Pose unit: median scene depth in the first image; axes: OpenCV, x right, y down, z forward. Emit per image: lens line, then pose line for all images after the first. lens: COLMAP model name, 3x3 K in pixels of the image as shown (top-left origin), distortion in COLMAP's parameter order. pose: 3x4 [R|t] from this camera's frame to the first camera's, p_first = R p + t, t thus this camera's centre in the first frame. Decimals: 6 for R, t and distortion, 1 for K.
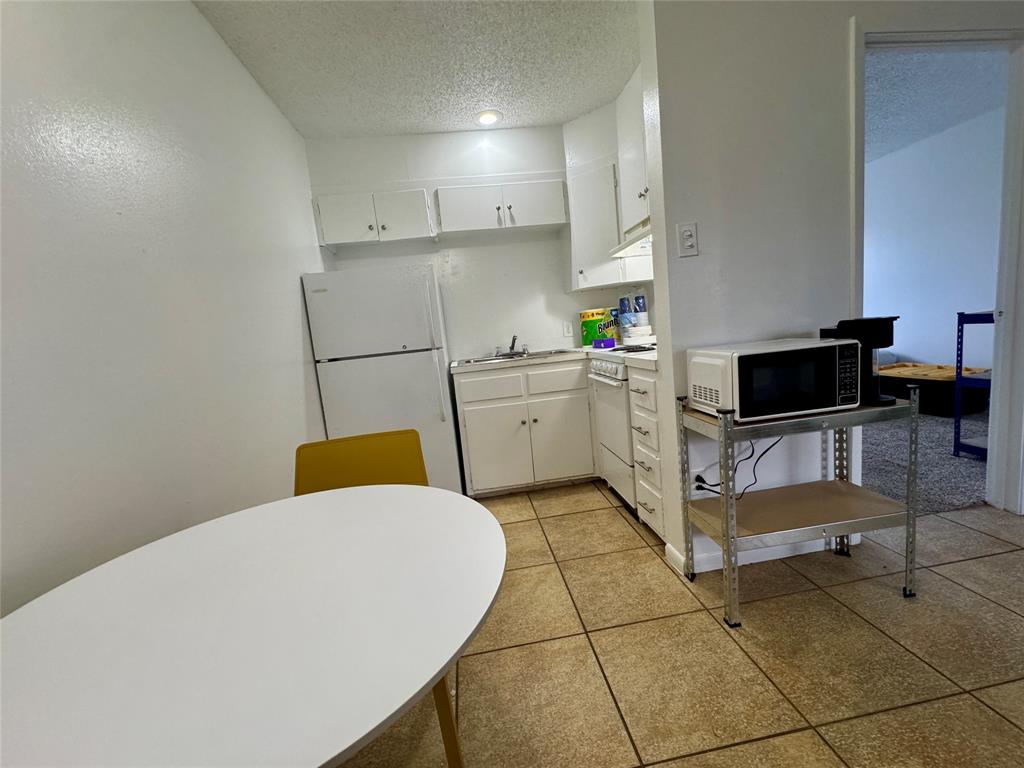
lens RADIAL K [[408.6, 0, 512.0], [0, 408.6, 384.0], [0, 0, 1]] dist [-0.002096, 0.000596]
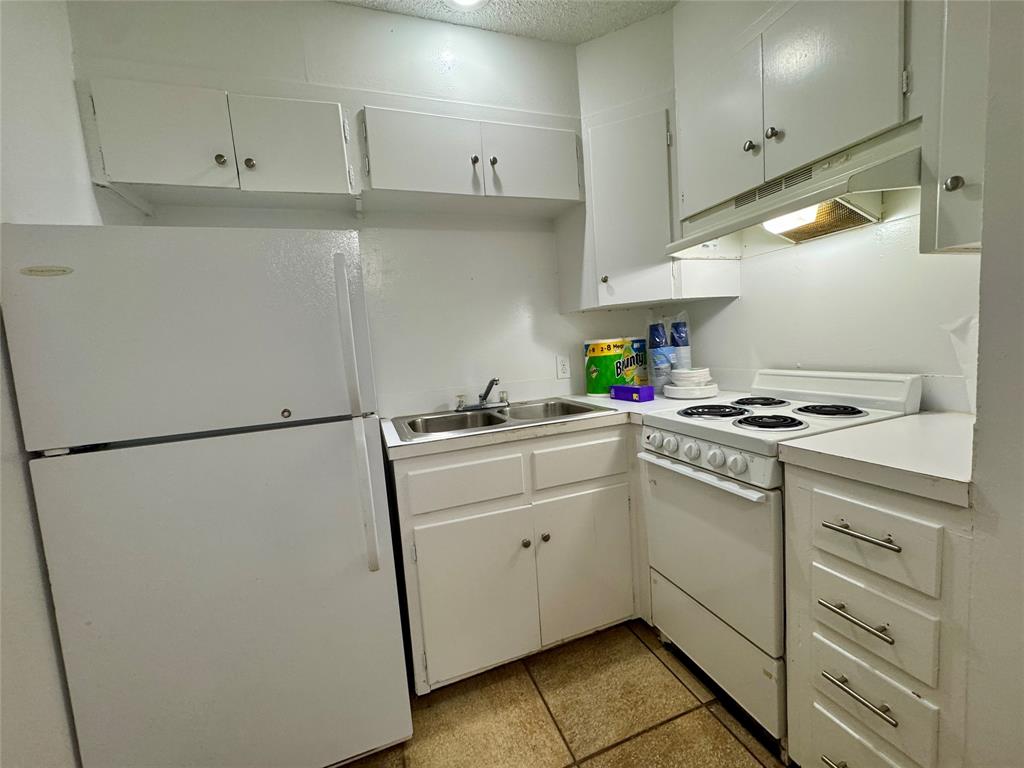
lens RADIAL K [[408.6, 0, 512.0], [0, 408.6, 384.0], [0, 0, 1]] dist [-0.002096, 0.000596]
pose [[0.974528, 0.010100, 0.224037, -0.111355], [0.002131, 0.998523, -0.054286, -0.086646], [-0.224254, 0.053381, 0.973068, 0.458734]]
